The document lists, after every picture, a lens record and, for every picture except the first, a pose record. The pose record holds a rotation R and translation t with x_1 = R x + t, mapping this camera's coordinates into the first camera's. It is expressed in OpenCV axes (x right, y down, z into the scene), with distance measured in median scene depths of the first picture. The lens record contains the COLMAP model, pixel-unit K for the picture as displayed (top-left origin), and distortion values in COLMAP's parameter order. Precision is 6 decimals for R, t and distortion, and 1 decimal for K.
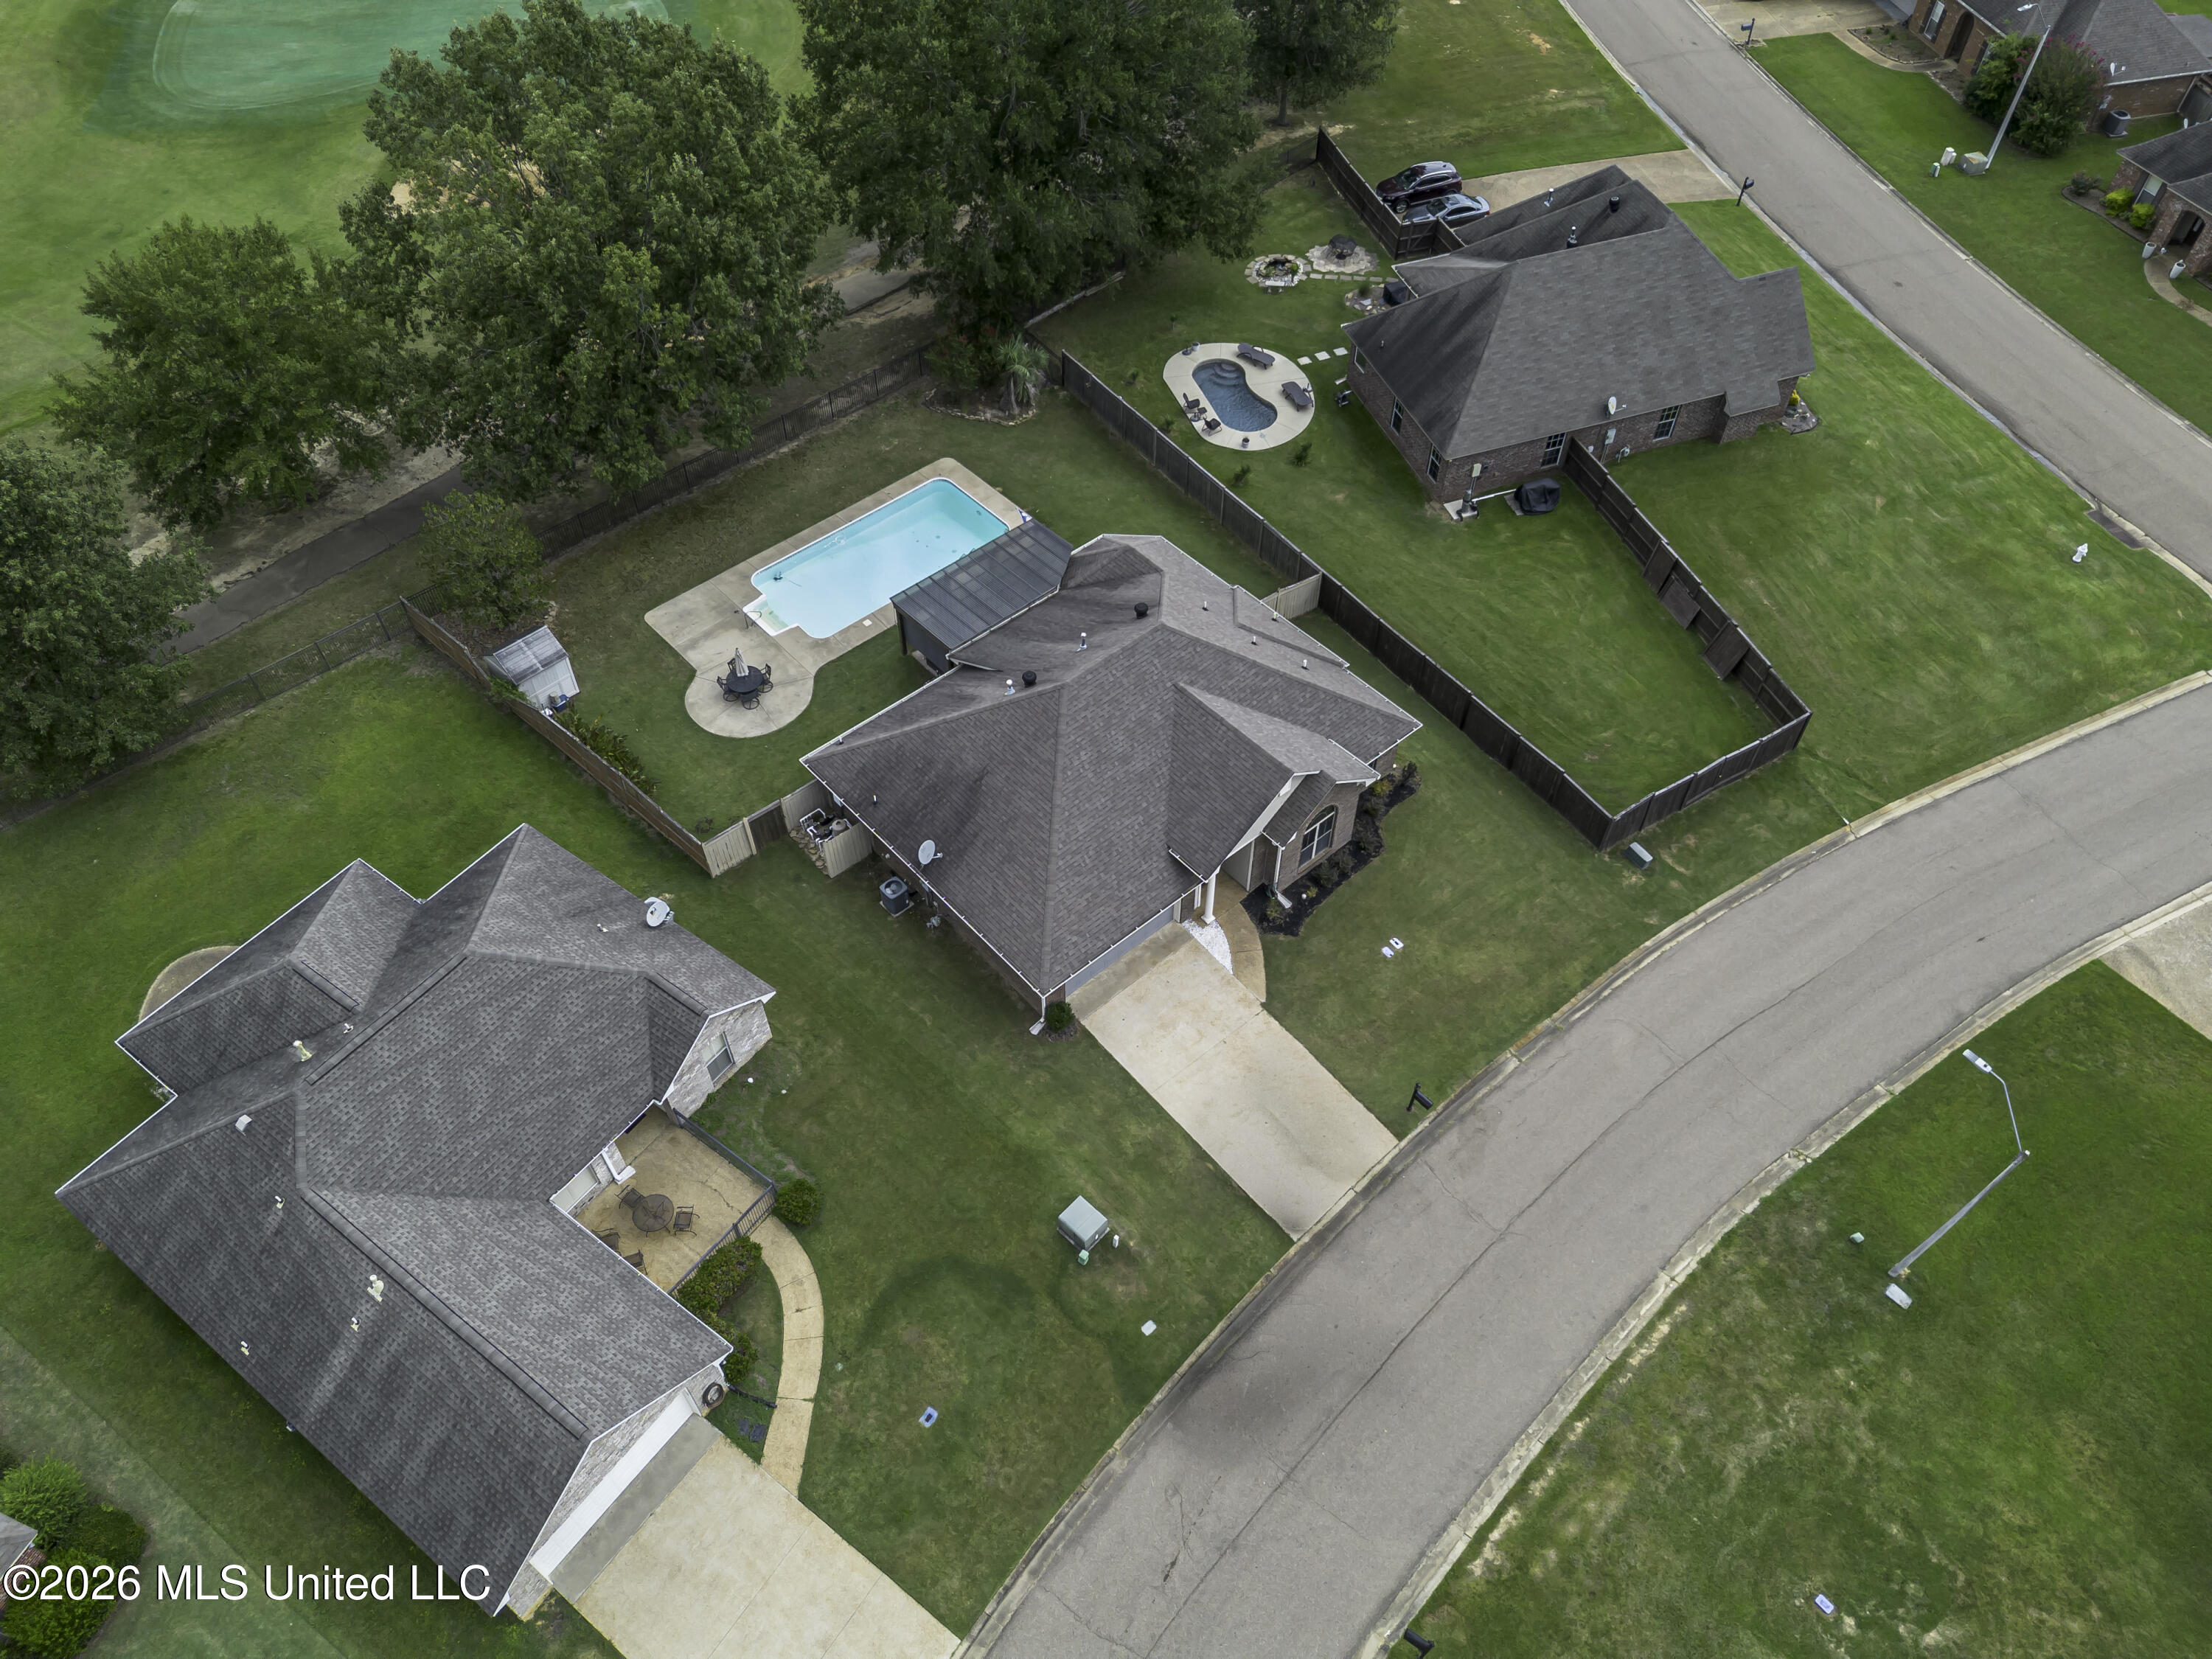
lens RADIAL K [[1564.3, 0, 1103.2], [0, 1564.3, 829.2], [0, 0, 1]] dist [0.061843, -0.050196]
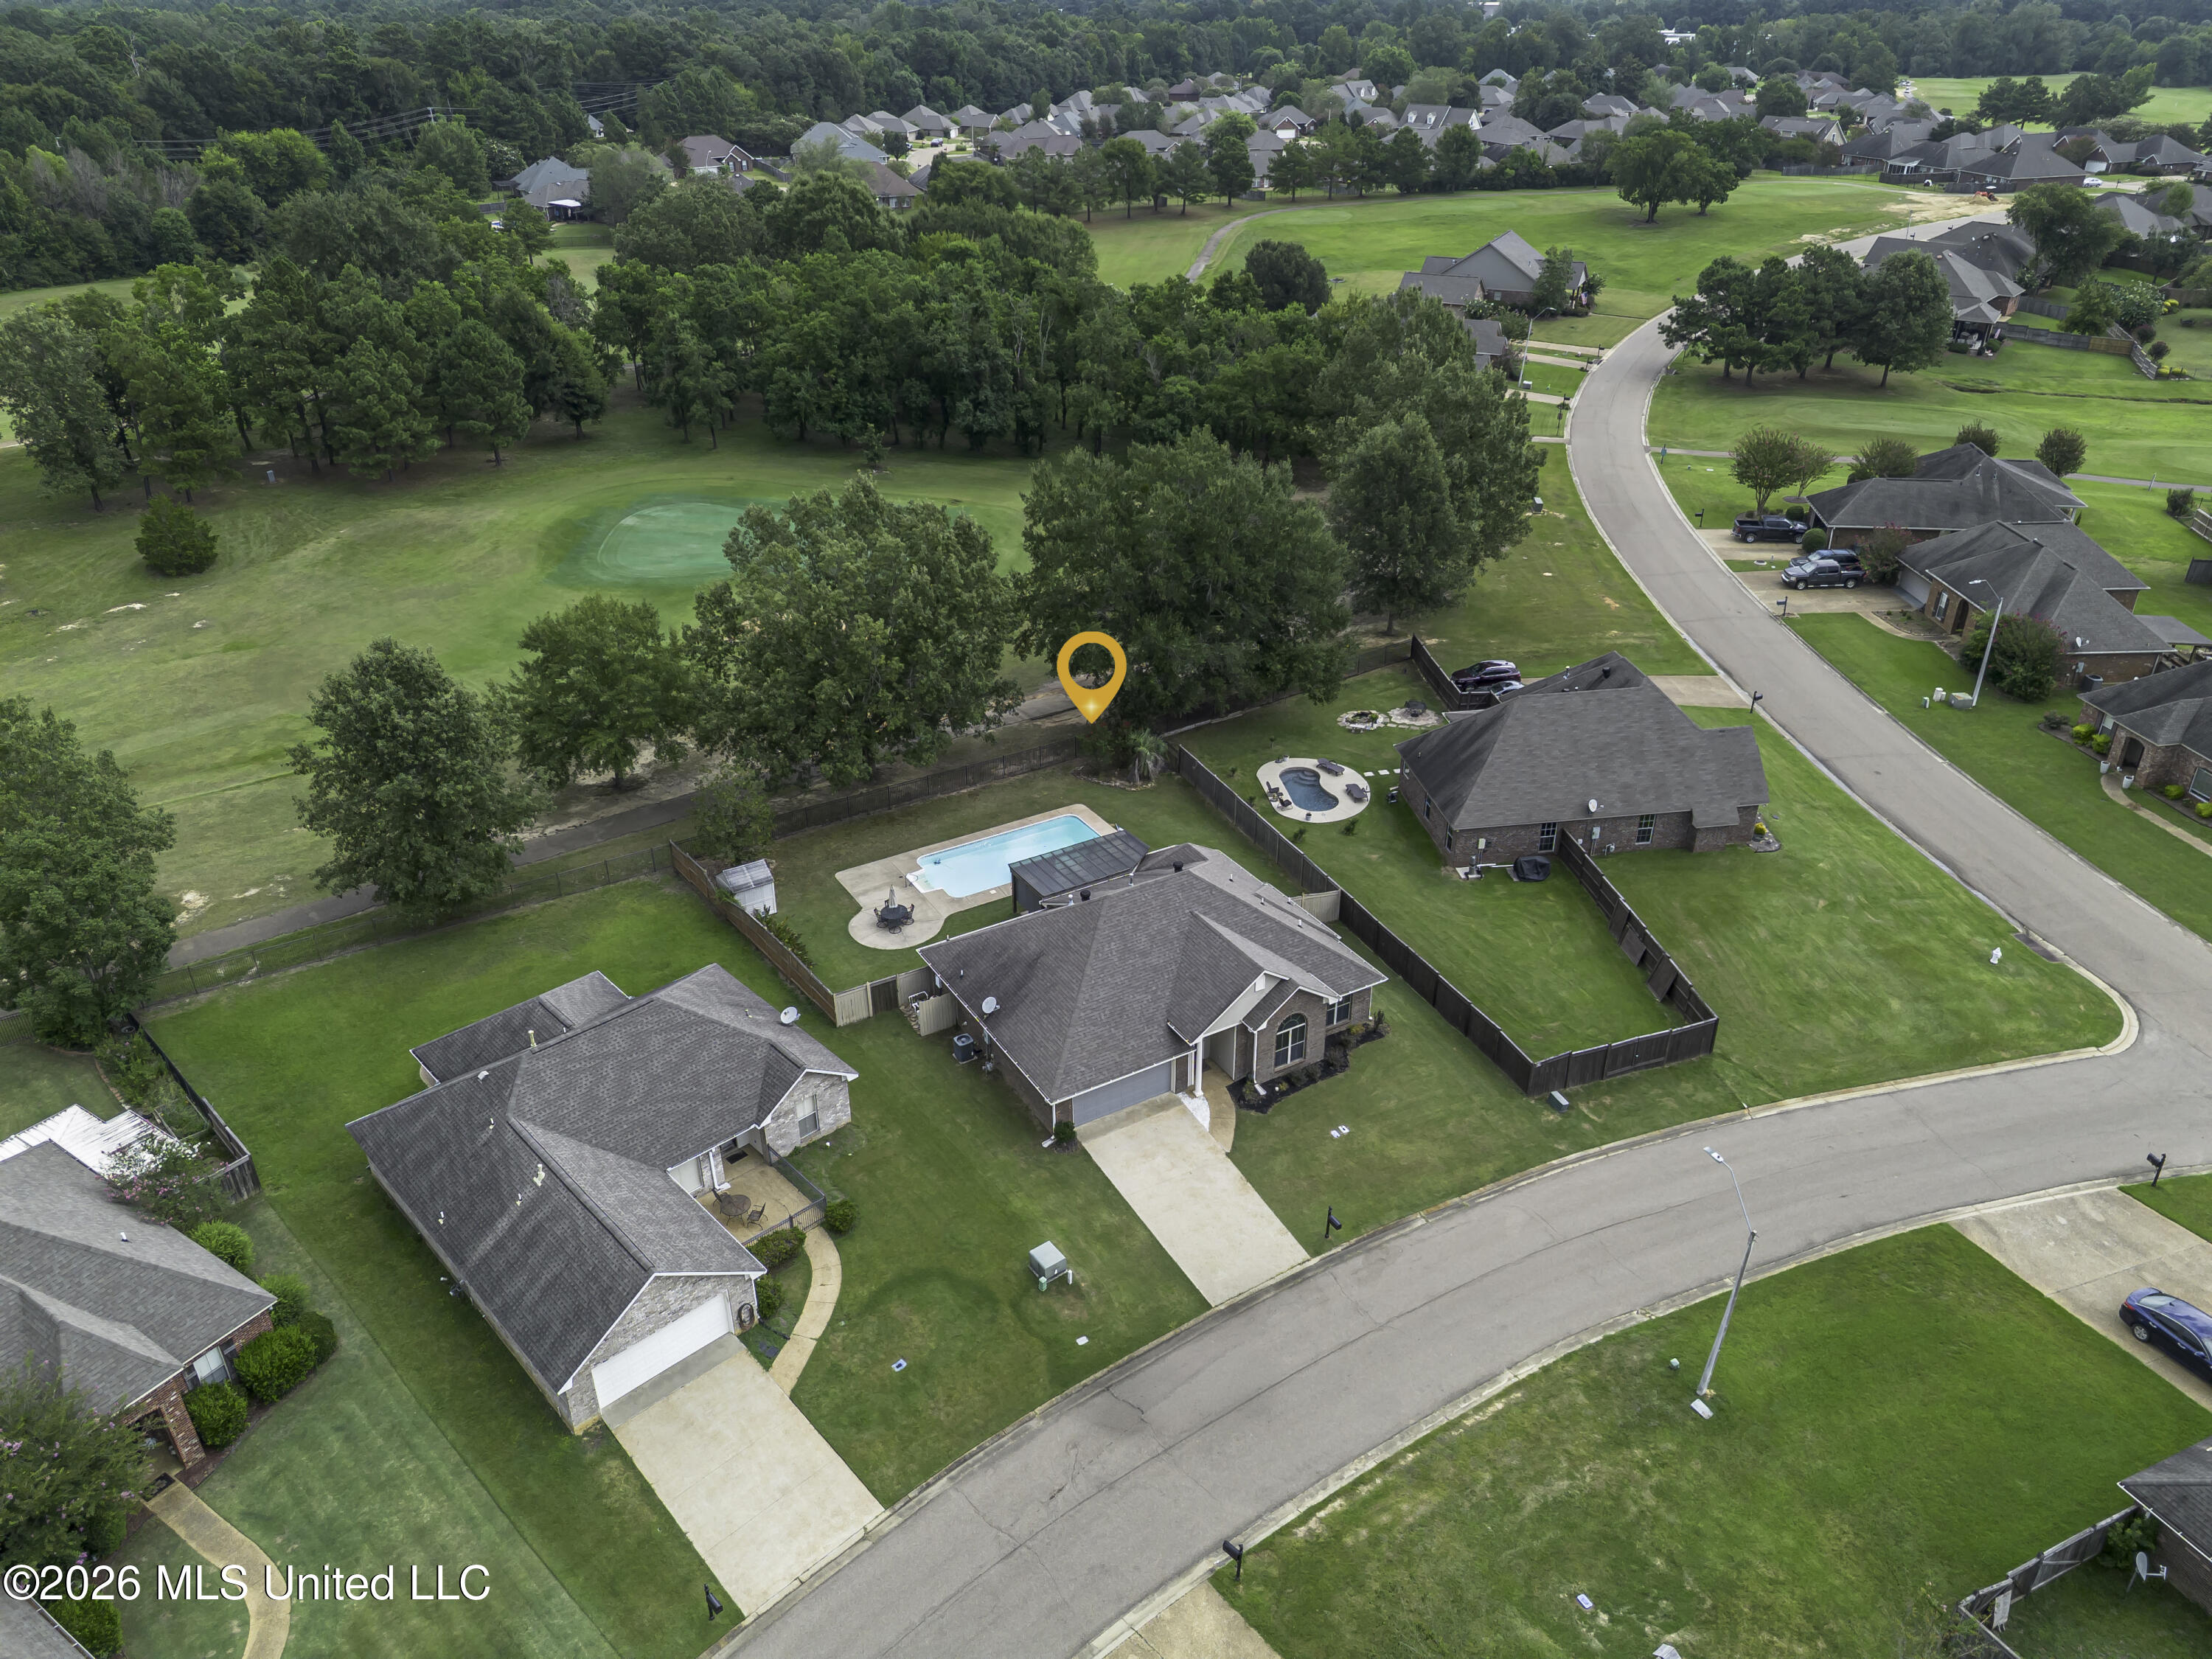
lens RADIAL K [[1564.3, 0, 1100.7], [0, 1564.3, 829.7], [0, 0, 1]] dist [0.061843, -0.050196]
pose [[0.981791, 0.089648, -0.167478, 0.183501], [-0.144302, 0.925336, -0.350613, 0.316654], [0.123542, 0.368397, 0.921424, -0.268311]]
